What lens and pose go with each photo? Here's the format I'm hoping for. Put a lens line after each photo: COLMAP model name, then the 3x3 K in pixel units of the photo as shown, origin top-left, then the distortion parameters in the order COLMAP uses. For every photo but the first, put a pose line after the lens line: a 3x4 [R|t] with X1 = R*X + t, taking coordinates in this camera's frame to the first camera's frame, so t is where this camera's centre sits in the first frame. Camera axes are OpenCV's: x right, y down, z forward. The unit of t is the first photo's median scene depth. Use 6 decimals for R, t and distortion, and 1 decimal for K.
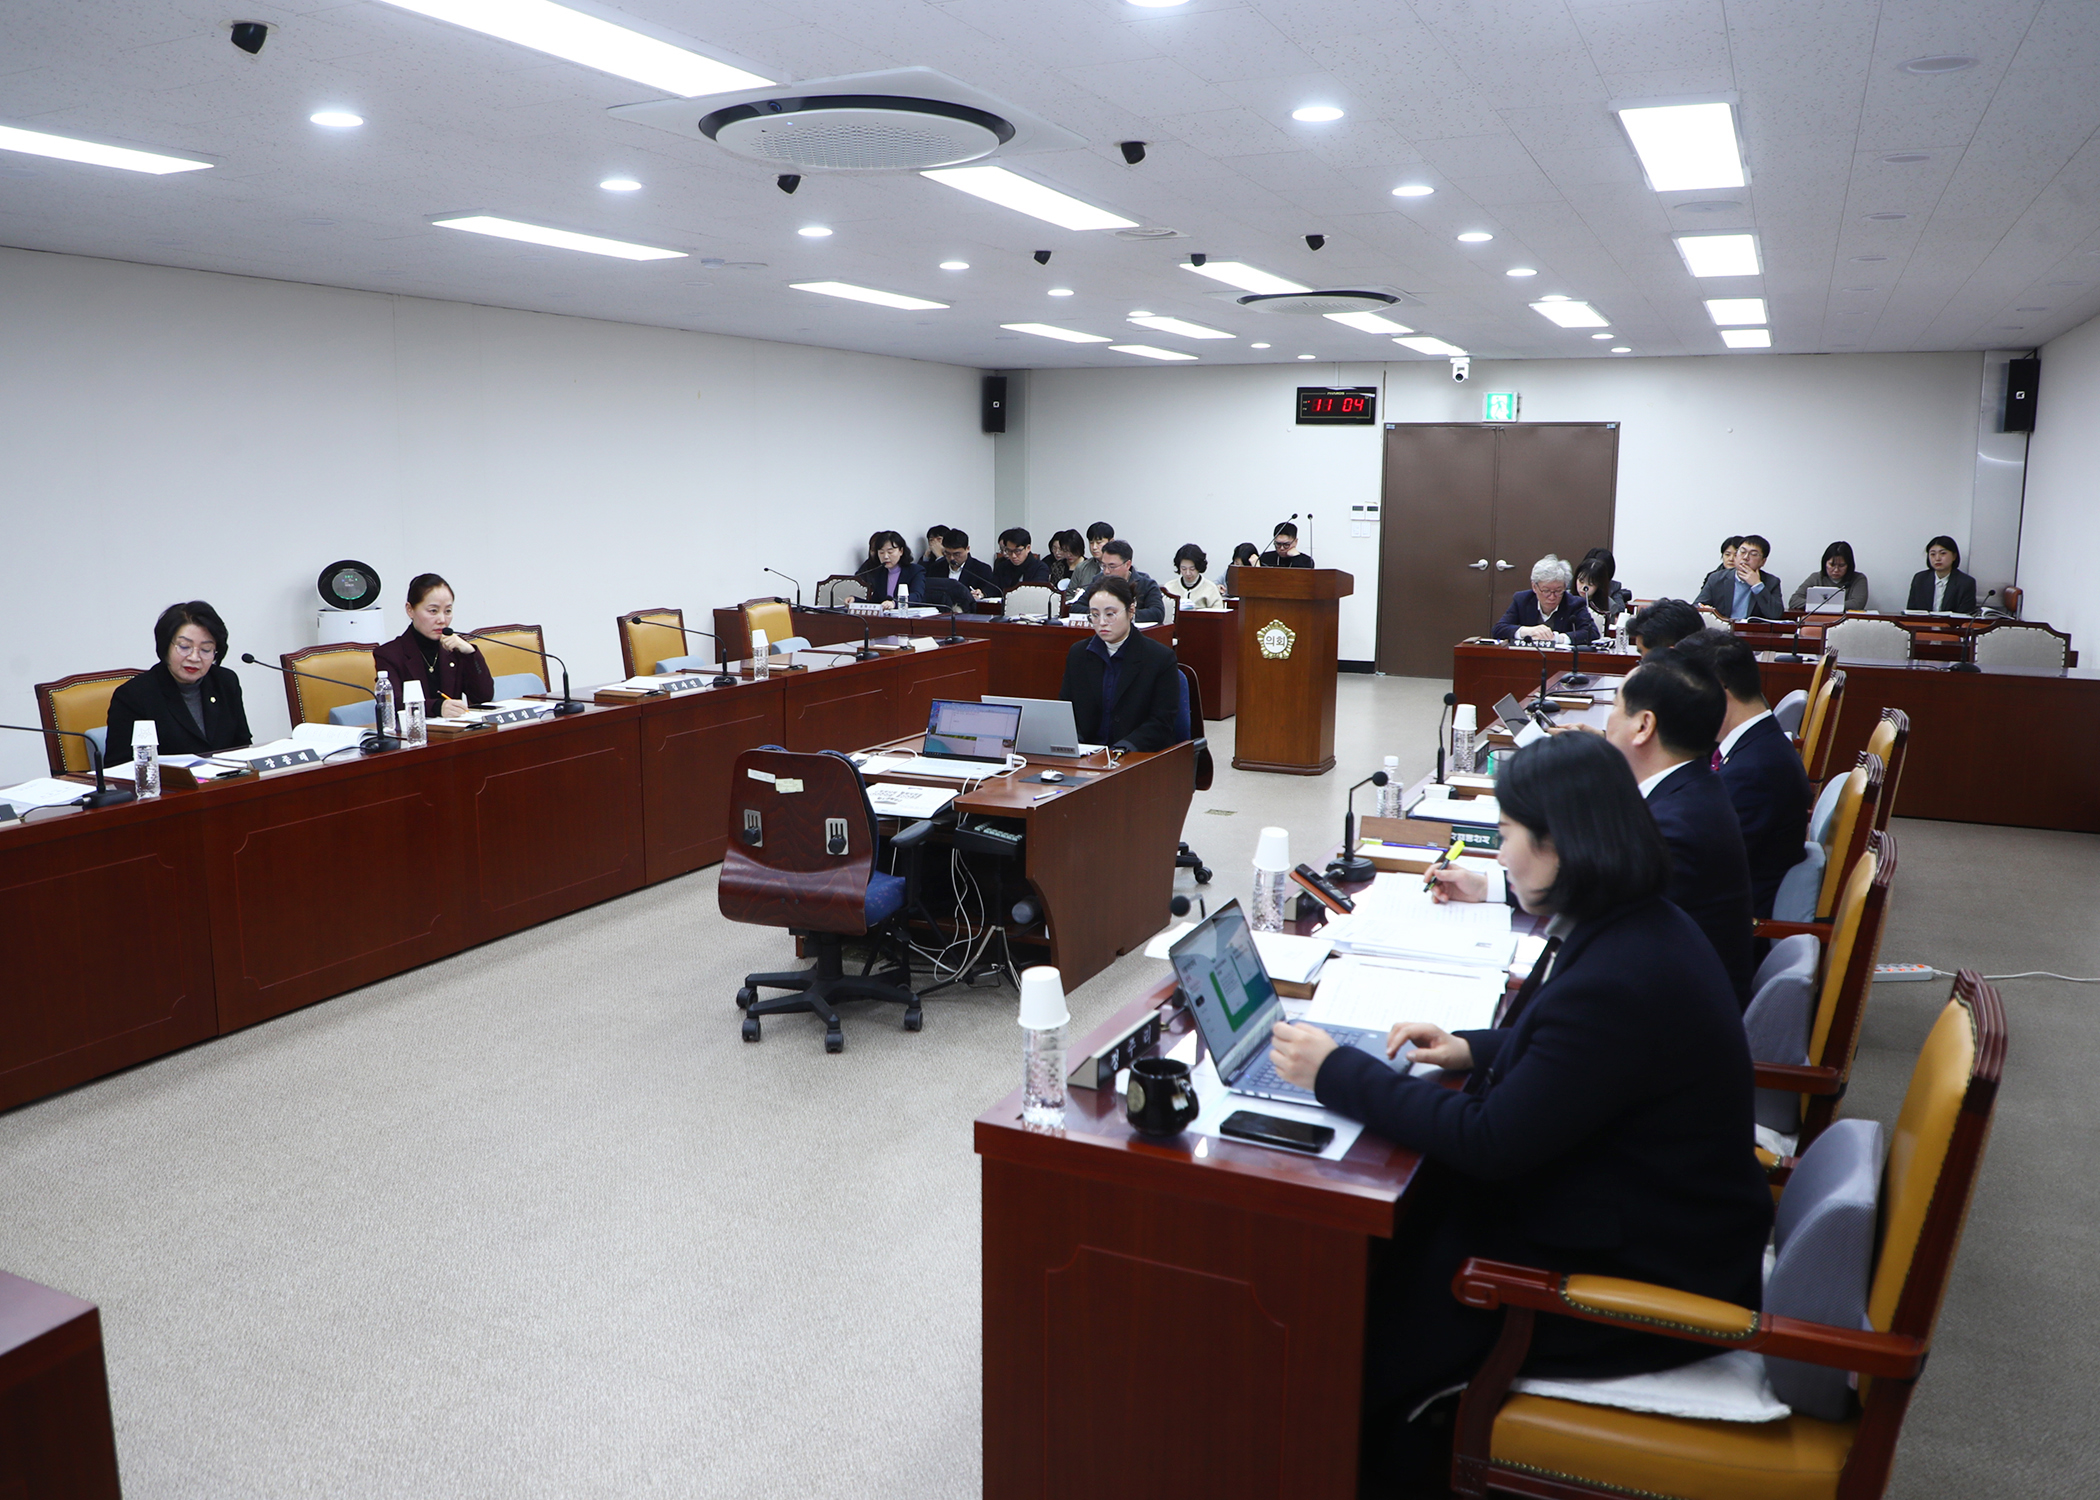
lens RADIAL K [[1639.7, 0, 1050.0], [0, 1639.7, 750.0], [0, 0, 1]] dist [0.005134, 0.002129]
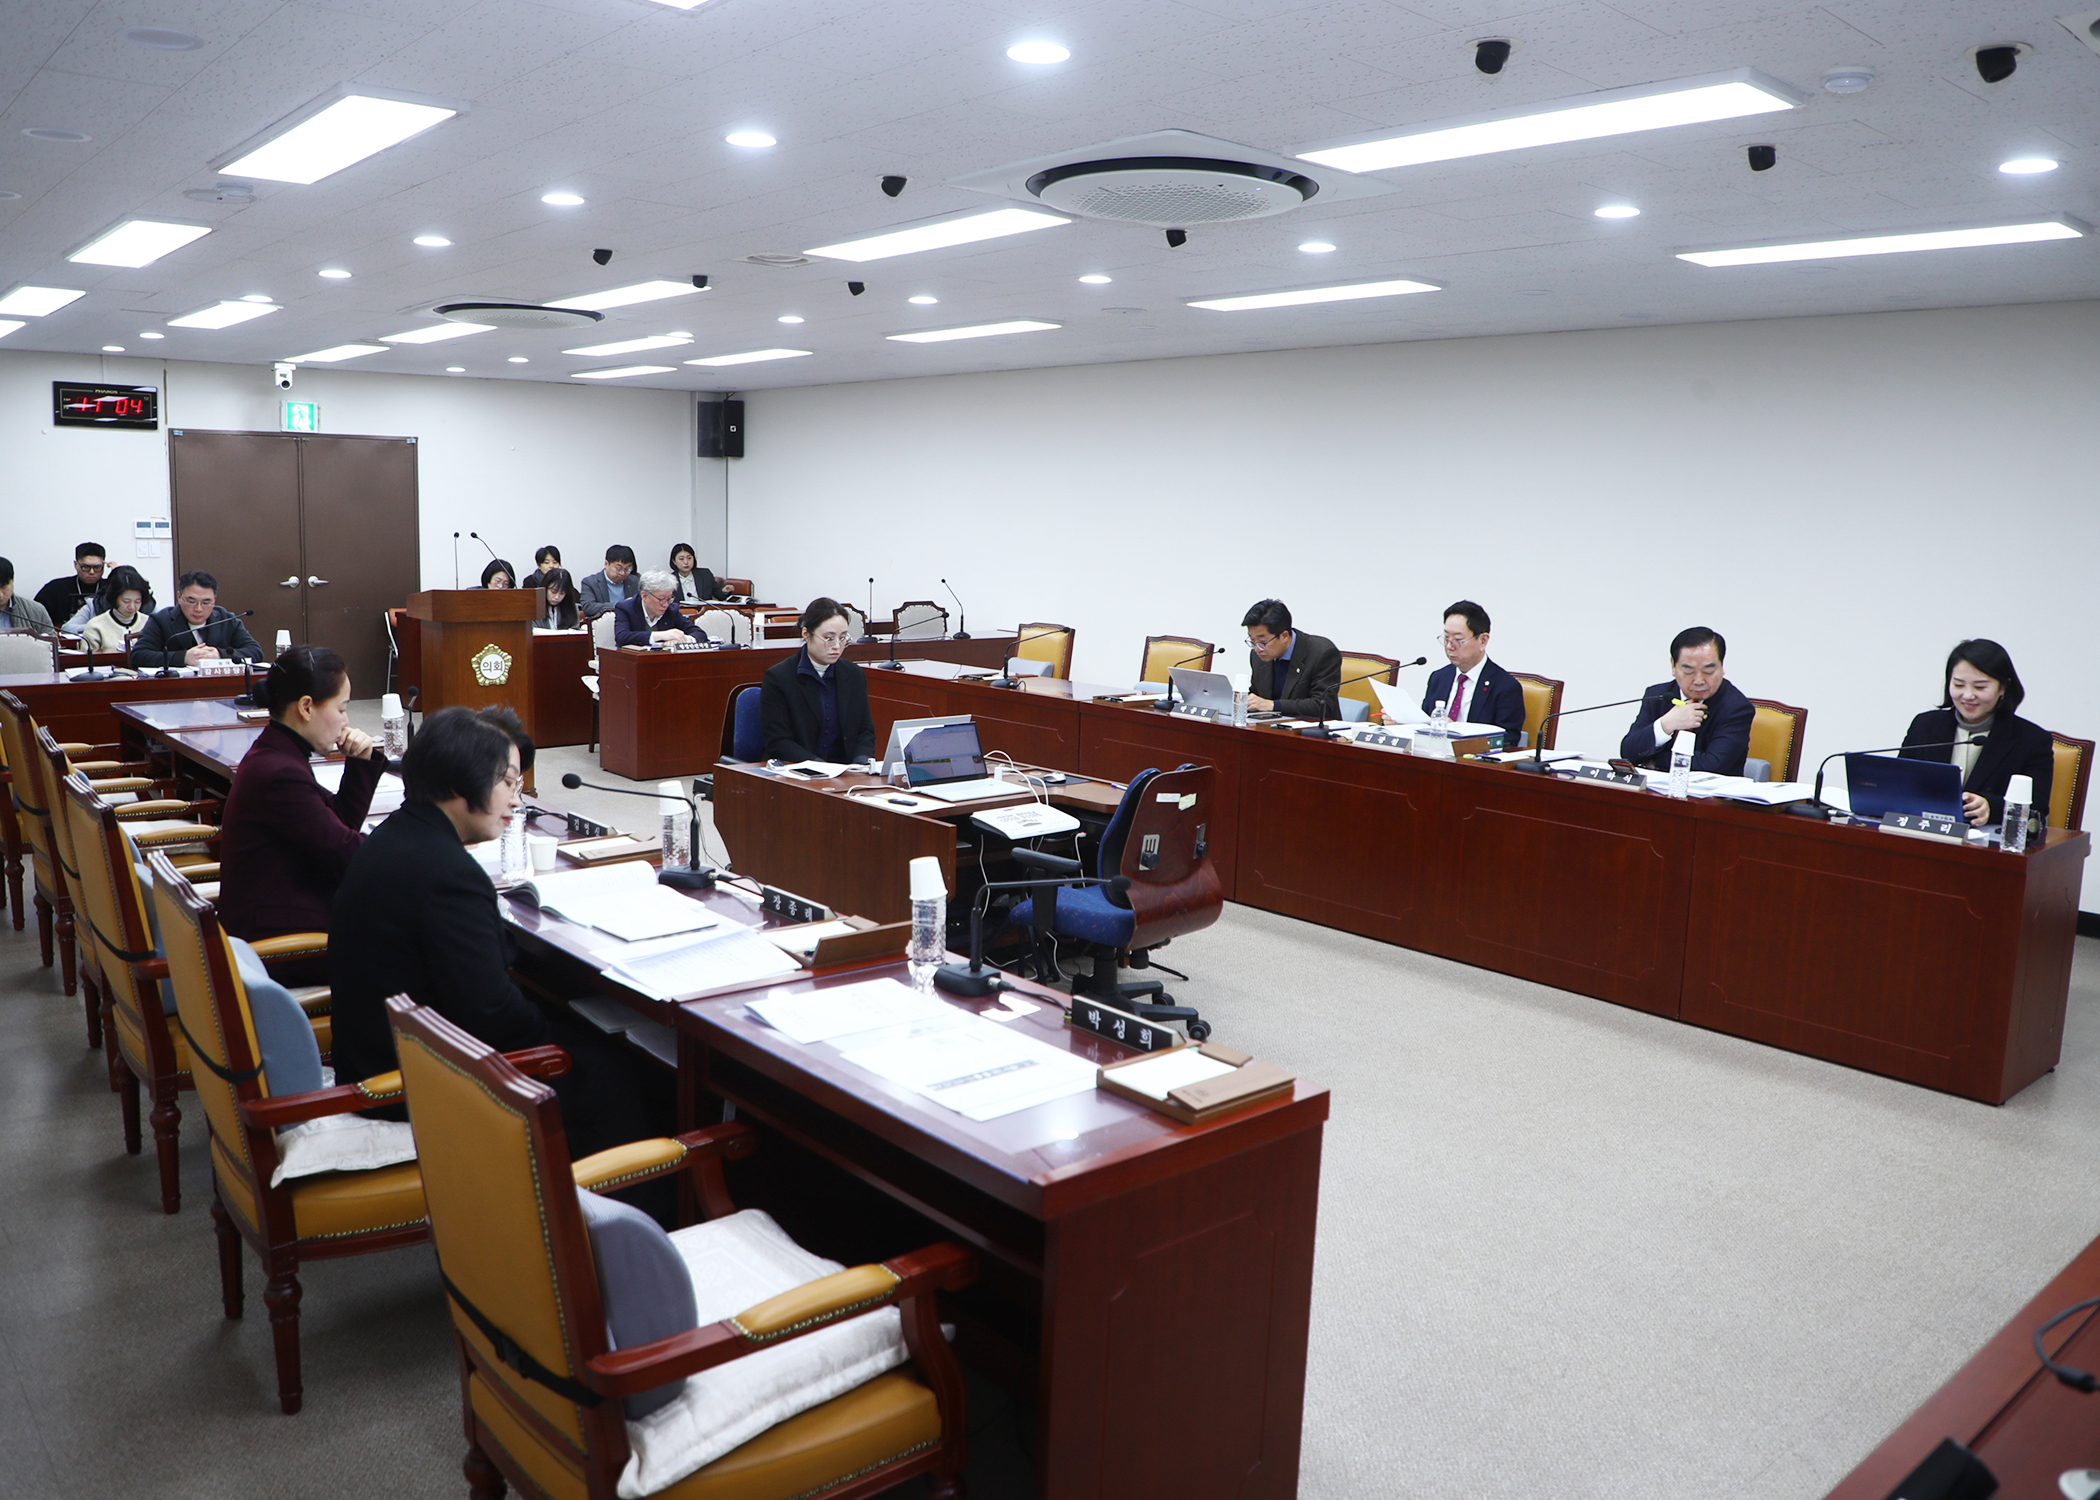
lens RADIAL K [[1602.6, 0, 1050.0], [0, 1602.6, 750.0], [0, 0, 1]] dist [-0.039432, 0.001638]
pose [[0.418242, -0.139297, 0.897591, -0.400244], [0.135163, 0.986714, 0.090147, -0.041567], [-0.898223, 0.083618, 0.431513, 0.223755]]
